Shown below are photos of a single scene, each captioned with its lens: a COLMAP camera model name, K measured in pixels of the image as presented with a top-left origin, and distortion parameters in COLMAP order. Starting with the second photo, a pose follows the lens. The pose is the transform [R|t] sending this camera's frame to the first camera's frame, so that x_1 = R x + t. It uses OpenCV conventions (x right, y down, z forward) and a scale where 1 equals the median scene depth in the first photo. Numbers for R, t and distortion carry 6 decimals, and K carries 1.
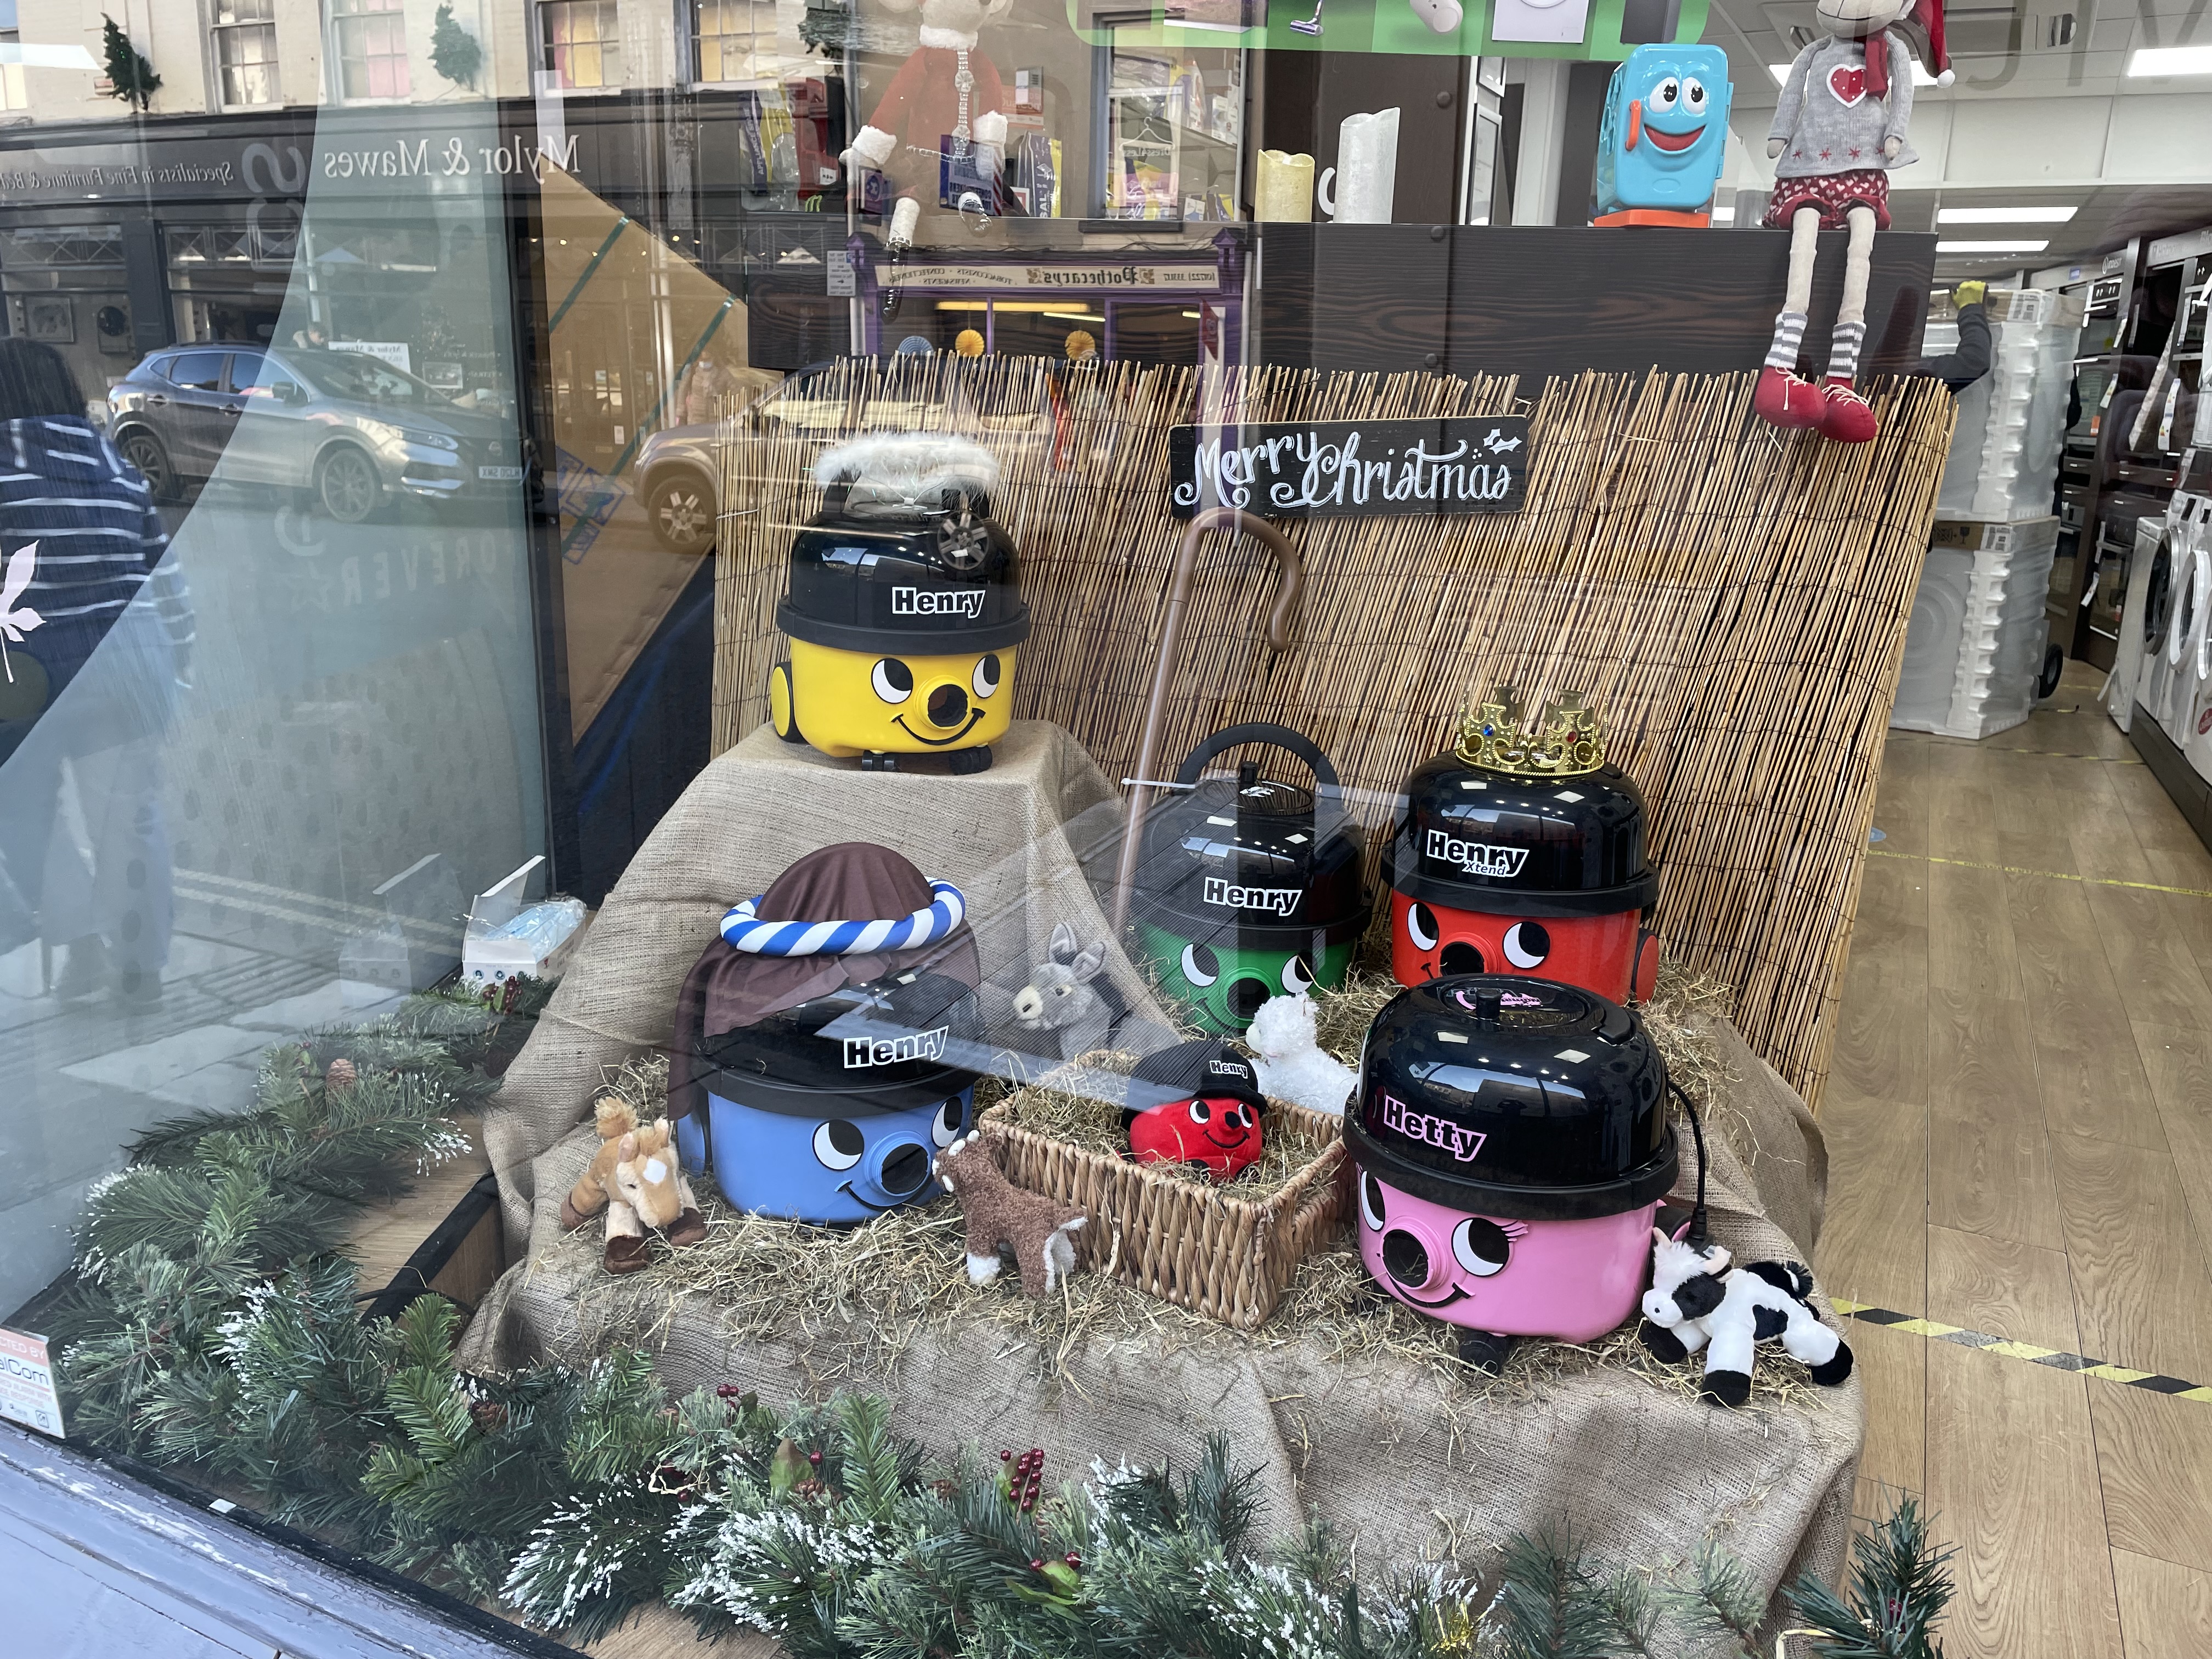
lens RADIAL K [[1698.8, 0, 1106.0], [0, 1698.8, 829.5], [0, 0, 1]] dist [-0.012634, -0.002530]
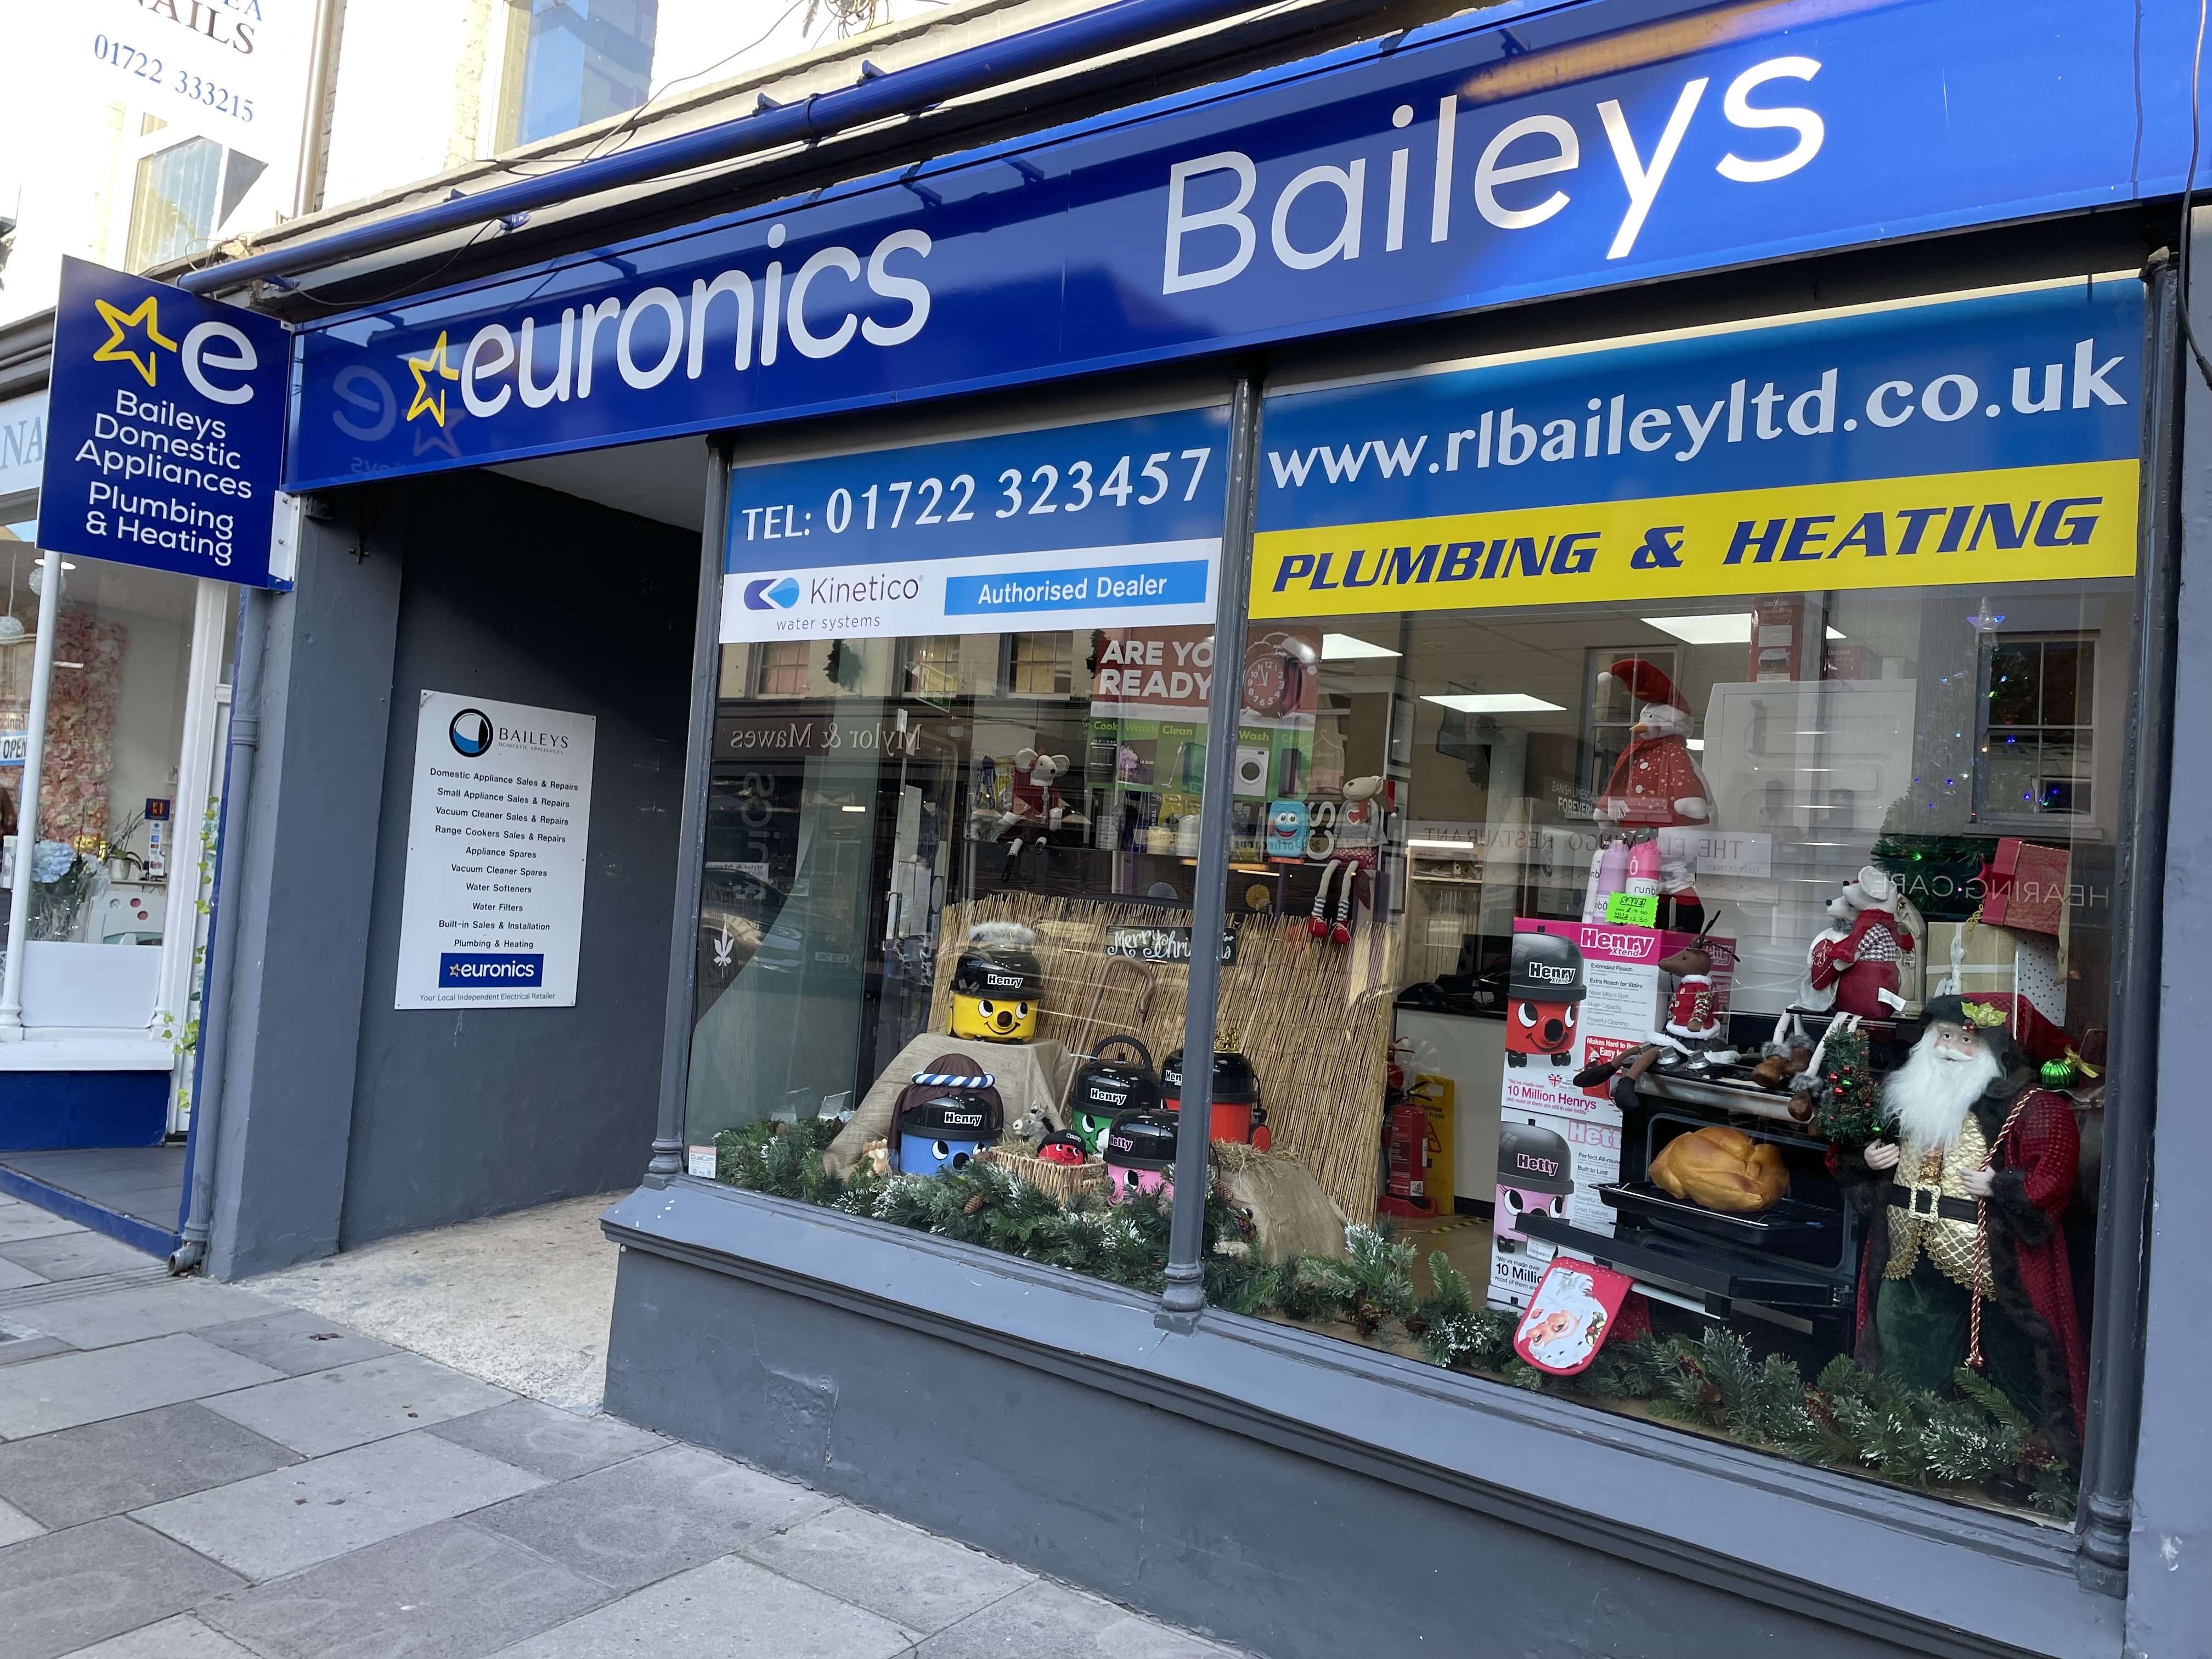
lens RADIAL K [[1698.8, 0, 1106.0], [0, 1698.8, 829.5], [0, 0, 1]] dist [-0.012634, -0.002530]
pose [[0.983675, 0.045897, -0.174002, 0.508071], [-0.097266, 0.949119, -0.299520, 0.423349], [0.151401, 0.311555, 0.938089, -1.564693]]
